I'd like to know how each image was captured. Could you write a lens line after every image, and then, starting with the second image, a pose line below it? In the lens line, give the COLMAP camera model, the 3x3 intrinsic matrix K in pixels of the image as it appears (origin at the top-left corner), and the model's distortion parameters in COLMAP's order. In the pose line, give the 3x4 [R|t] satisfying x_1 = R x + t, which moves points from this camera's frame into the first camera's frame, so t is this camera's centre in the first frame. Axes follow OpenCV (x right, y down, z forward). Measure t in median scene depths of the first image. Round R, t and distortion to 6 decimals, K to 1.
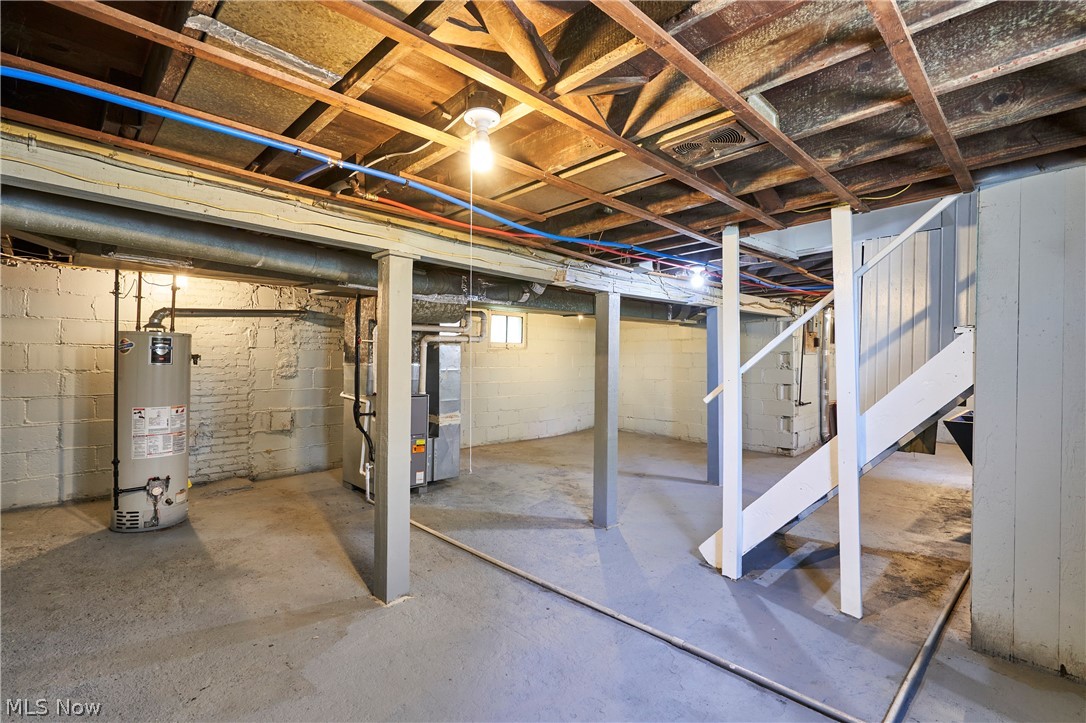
lens RADIAL K [[504.5, 0, 543.6], [0, 504.5, 365.7], [0, 0, 1]] dist [-0.000157, 0.000060]
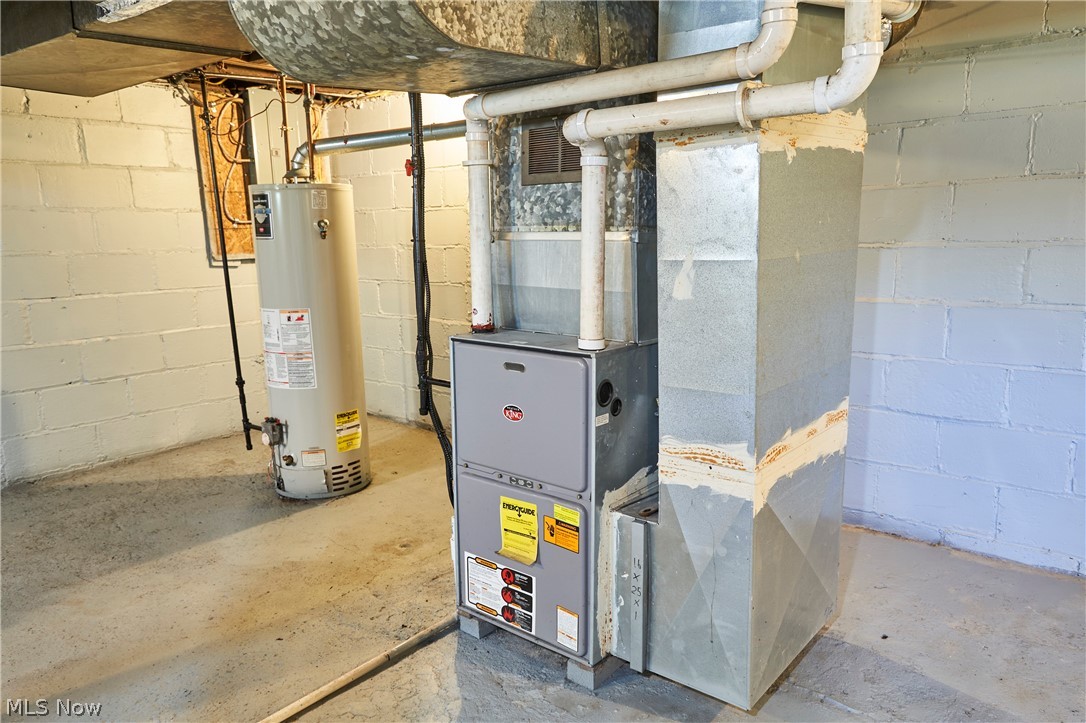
lens RADIAL K [[761.1, 0, 543.0], [0, 761.1, 361.5], [0, 0, 1]] dist [-0.001031, 0.000832]
pose [[0.114667, 0.160370, -0.980374, 0.200134], [0.010333, 0.986637, 0.162604, -0.002769], [0.993350, -0.028776, 0.111478, 1.191656]]
